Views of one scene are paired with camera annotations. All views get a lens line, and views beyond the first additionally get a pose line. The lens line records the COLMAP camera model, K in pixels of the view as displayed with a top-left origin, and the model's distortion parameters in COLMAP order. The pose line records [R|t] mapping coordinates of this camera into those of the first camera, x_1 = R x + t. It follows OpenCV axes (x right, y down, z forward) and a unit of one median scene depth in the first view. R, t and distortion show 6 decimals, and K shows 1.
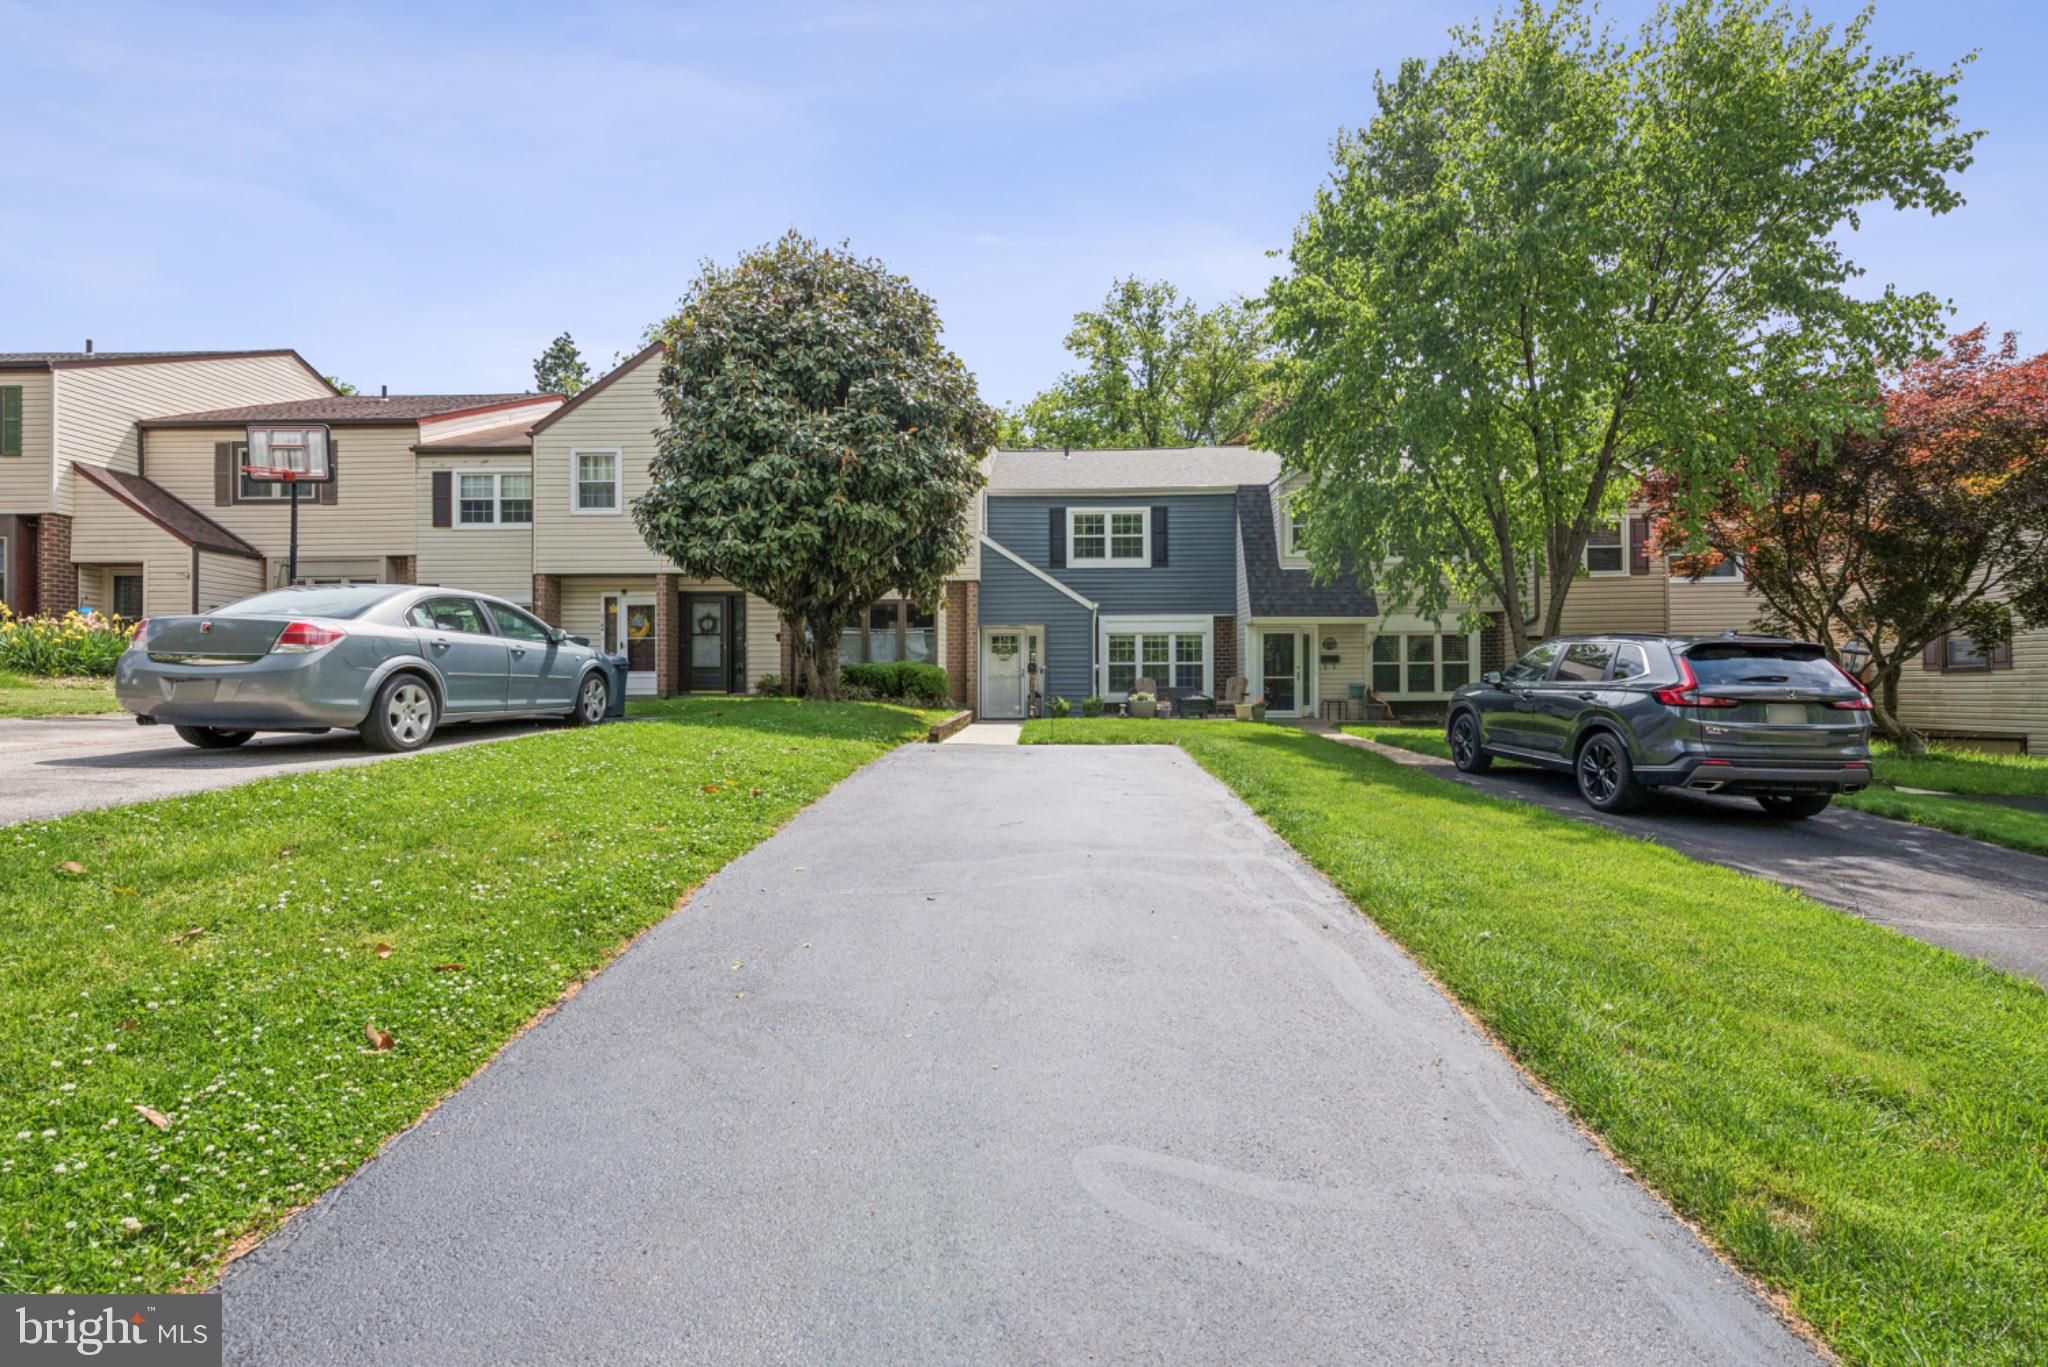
lens RADIAL K [[1020.9, 0, 1020.2], [0, 1020.9, 678.2], [0, 0, 1]] dist [0.000160, -0.000944]
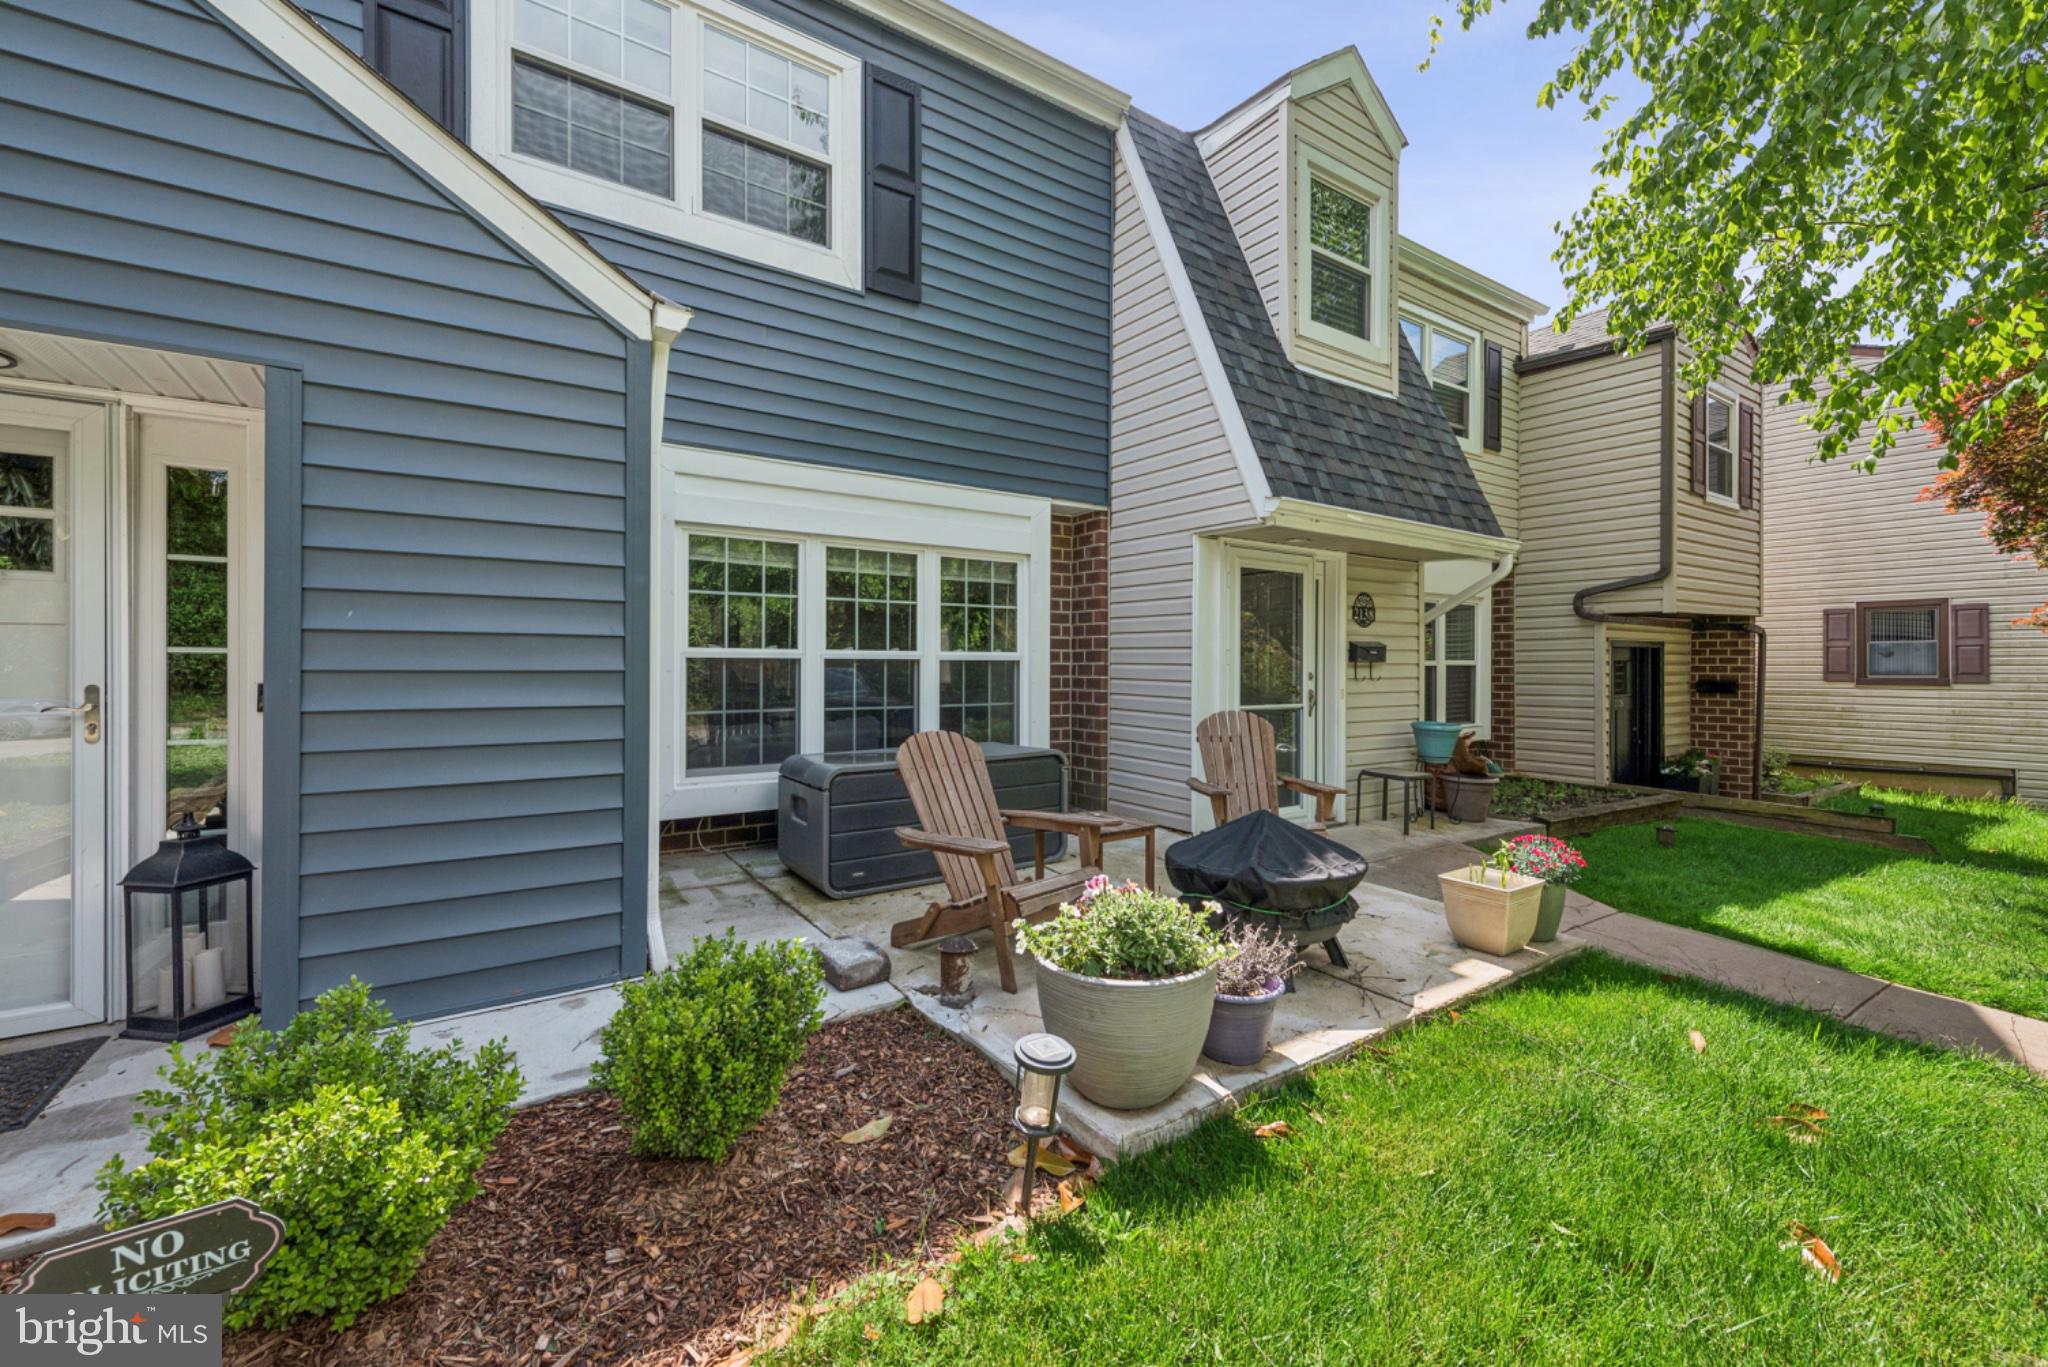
lens RADIAL K [[804.9, 0, 1029.5], [0, 804.9, 663.0], [0, 0, 1]] dist [0.013344, -0.002668]
pose [[0.804317, 0.009388, 0.594126, 0.040164], [-0.014768, 0.999882, 0.004193, -0.014108], [-0.594017, -0.012146, 0.804361, 0.812229]]
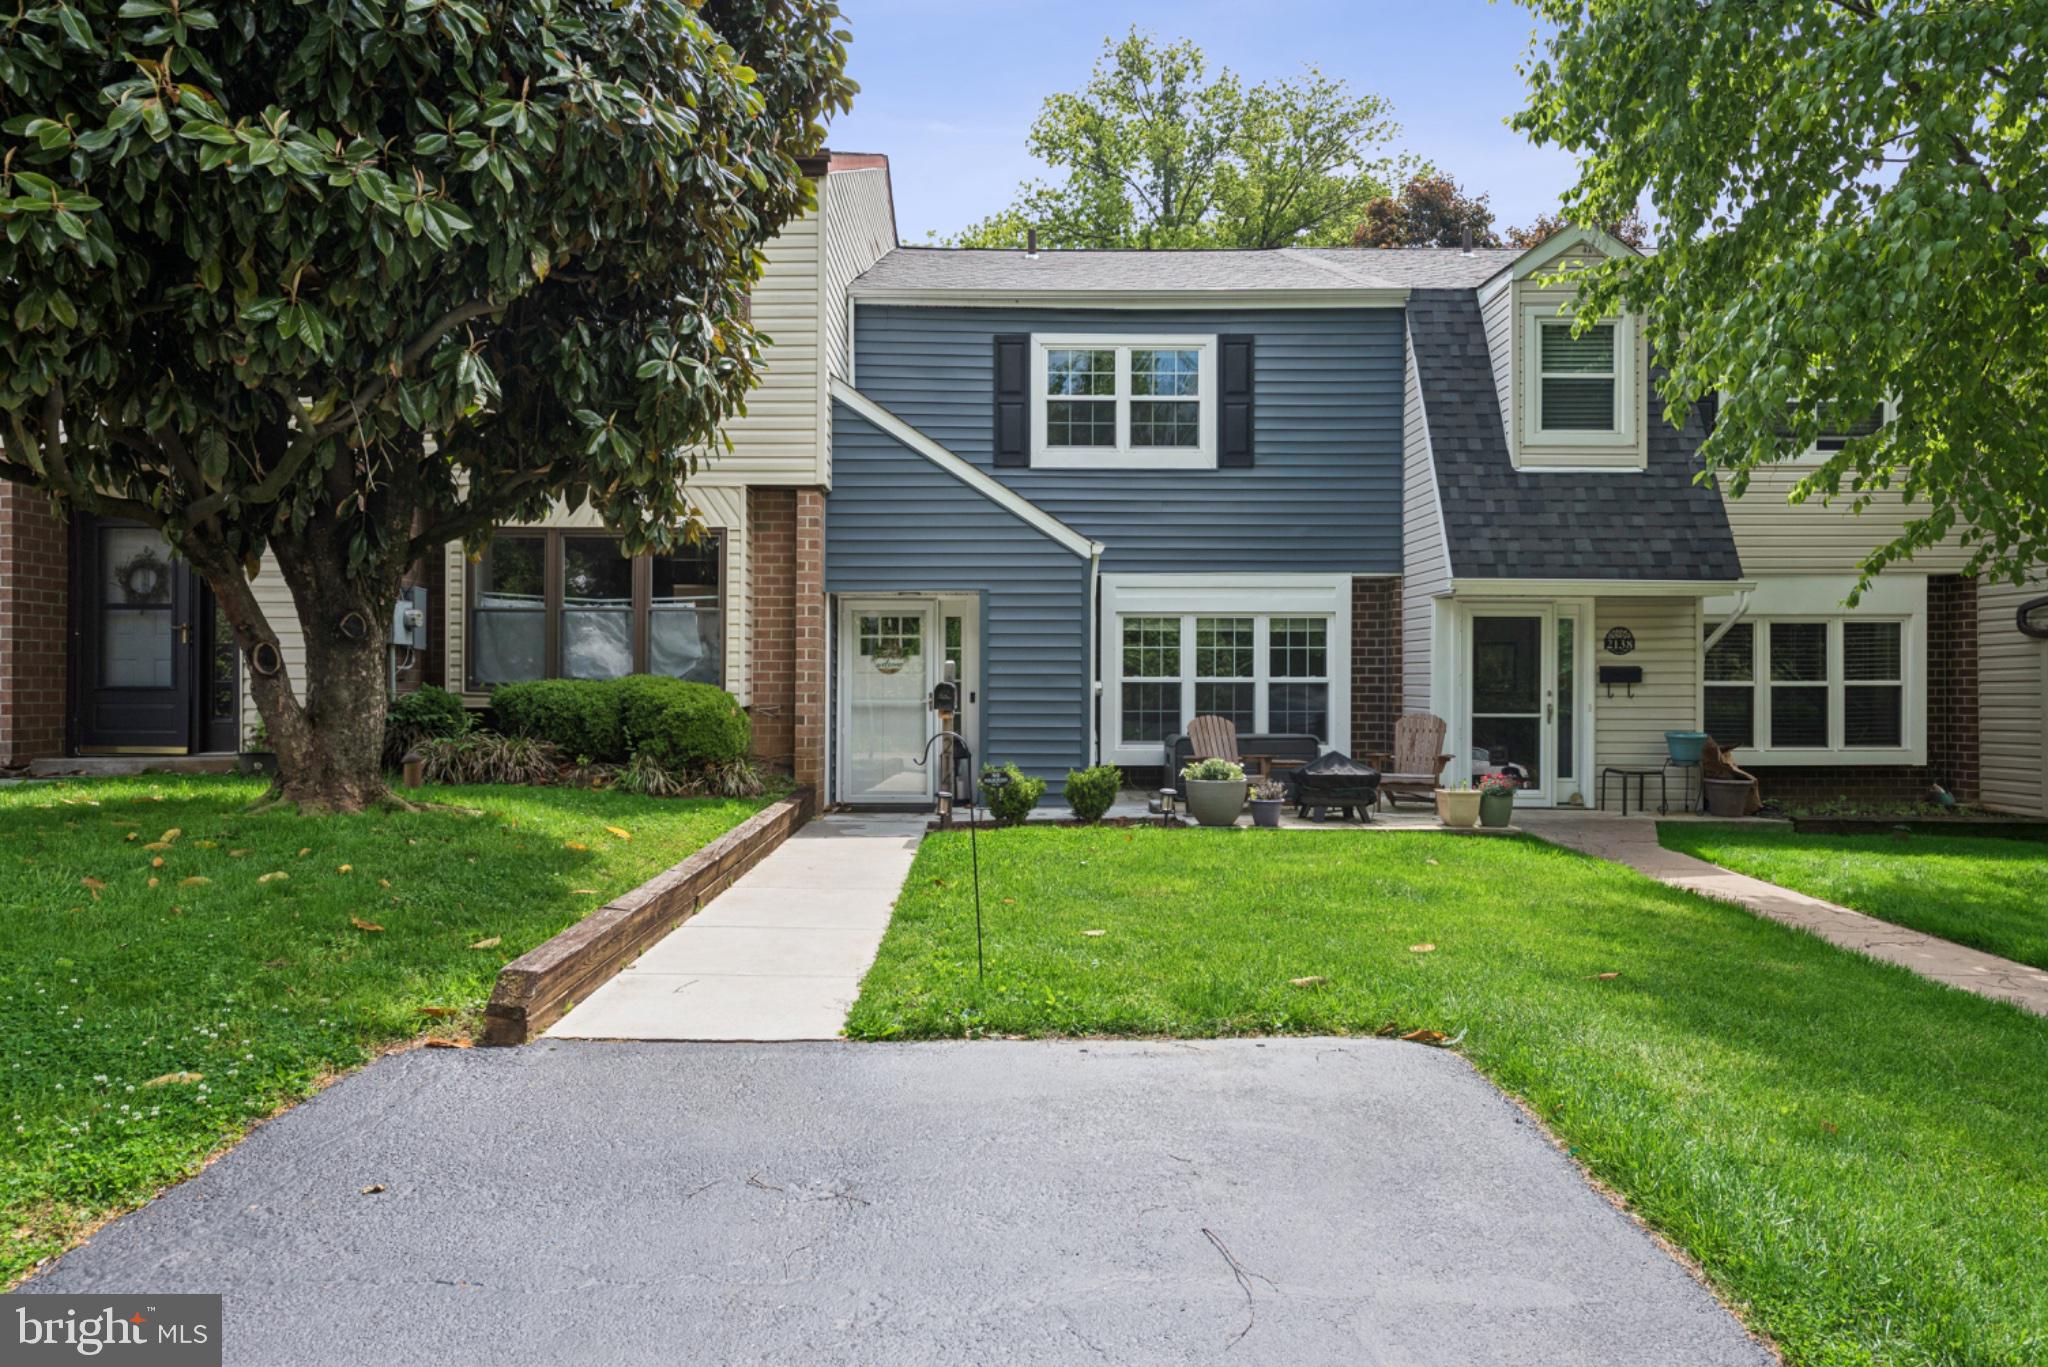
lens RADIAL K [[1312.7, 0, 1025.4], [0, 1312.7, 692.5], [0, 0, 1]] dist [0.002369, -0.001046]
pose [[0.998966, 0.006480, 0.044994, 0.017613], [-0.007354, 0.999787, 0.019272, -0.019669], [-0.044859, -0.019583, 0.998801, 0.422021]]
